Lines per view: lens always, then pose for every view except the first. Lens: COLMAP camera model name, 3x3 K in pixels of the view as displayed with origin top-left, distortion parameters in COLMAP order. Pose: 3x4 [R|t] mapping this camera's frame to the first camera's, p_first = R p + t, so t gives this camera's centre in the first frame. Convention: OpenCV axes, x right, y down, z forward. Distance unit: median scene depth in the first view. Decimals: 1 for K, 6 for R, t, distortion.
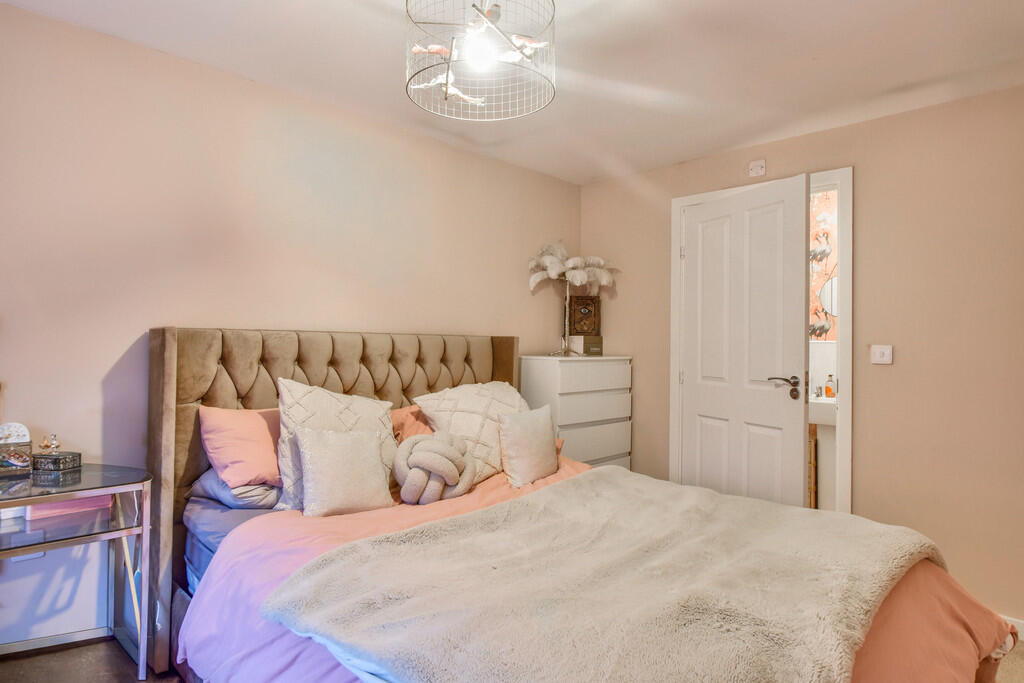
lens RADIAL K [[599.6, 0, 512.0], [0, 599.6, 341.5], [0, 0, 1]] dist [0.000755, 0.001330]
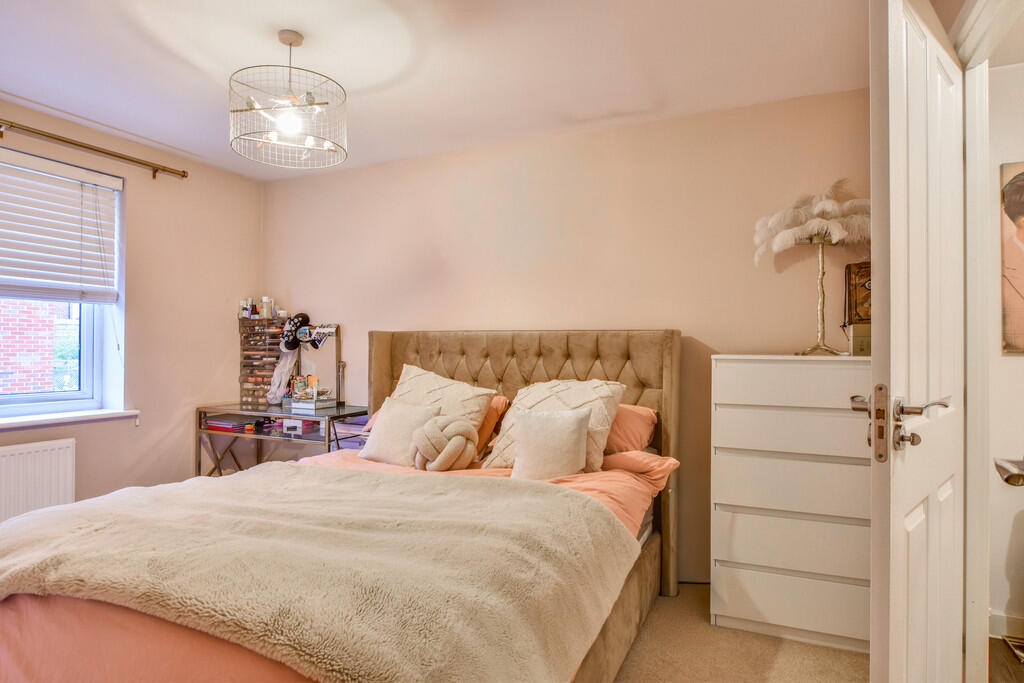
lens RADIAL K [[599.6, 0, 512.0], [0, 599.6, 341.5], [0, 0, 1]] dist [0.000755, 0.001330]
pose [[0.317986, -0.015780, -0.947964, 0.818259], [0.006650, 0.999874, -0.014413, 0.021463], [0.948072, -0.001721, 0.318051, 0.581203]]
